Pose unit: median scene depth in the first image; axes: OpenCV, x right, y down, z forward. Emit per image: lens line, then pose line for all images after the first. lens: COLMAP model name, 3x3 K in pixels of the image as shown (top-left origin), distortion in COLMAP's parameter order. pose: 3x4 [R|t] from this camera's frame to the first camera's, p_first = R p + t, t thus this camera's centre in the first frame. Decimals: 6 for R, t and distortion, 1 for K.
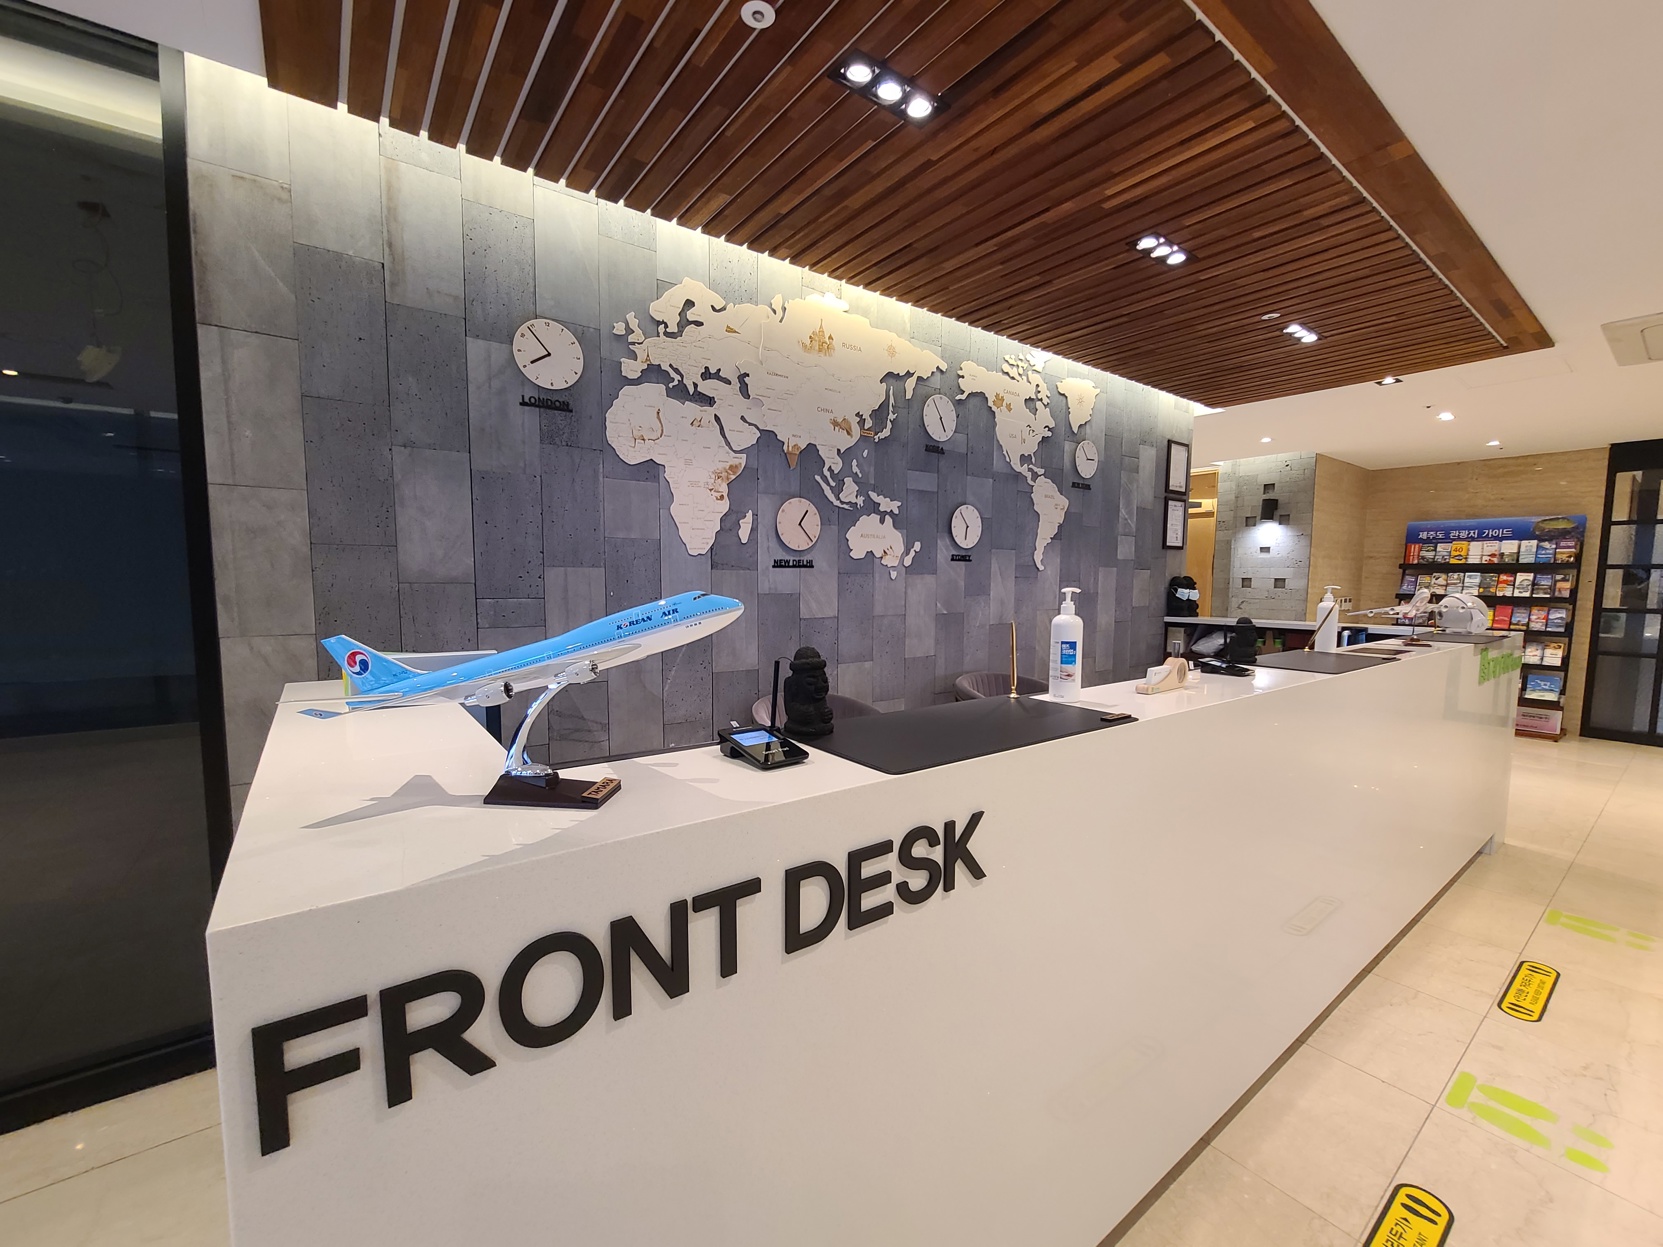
lens RADIAL K [[672.0, 0, 831.5], [0, 672.0, 623.5], [0, 0, 1]] dist [-0.000942, 0.000489]
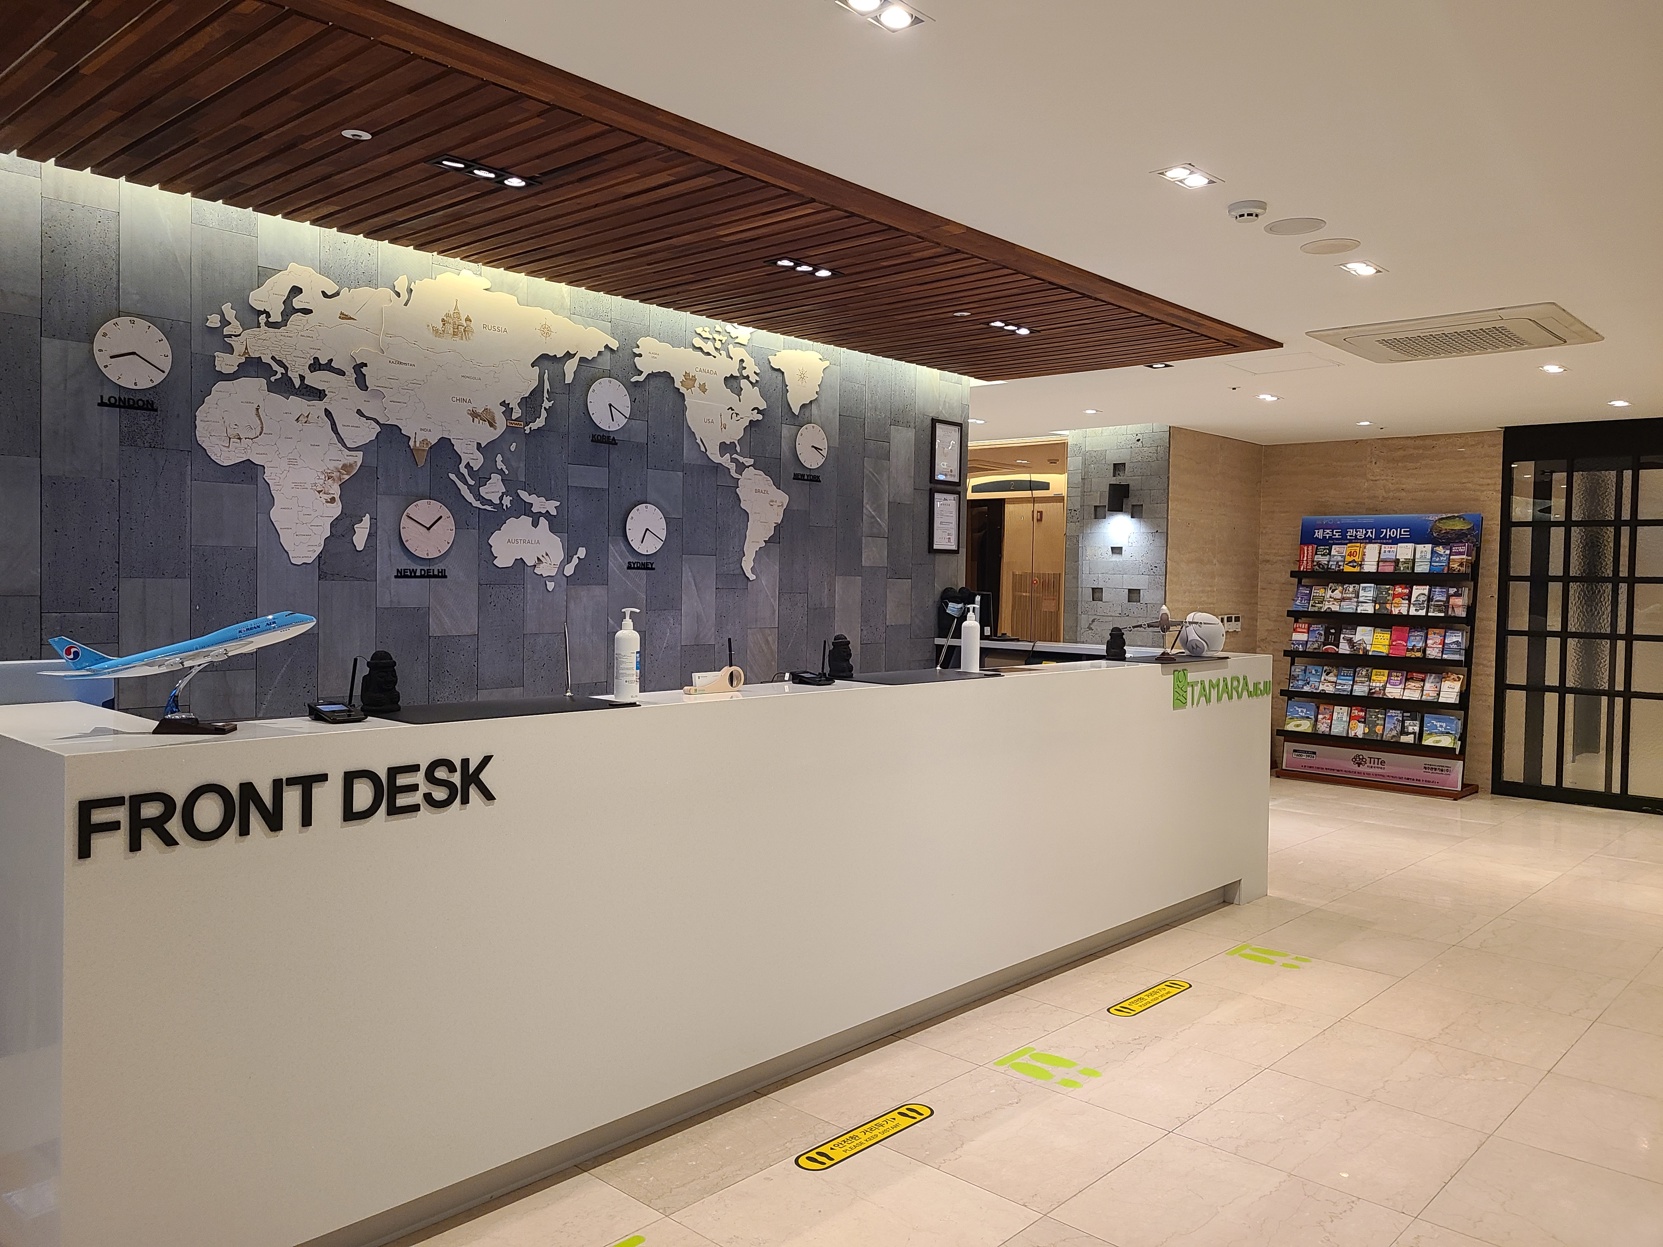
lens RADIAL K [[1237.1, 0, 817.8], [0, 1237.1, 593.7], [0, 0, 1]] dist [0.081448, -0.063107]
pose [[0.982499, 0.008439, 0.186076, 0.136827], [0.001178, 0.998672, -0.051512, 0.019246], [-0.186264, 0.050829, 0.981184, -0.628894]]
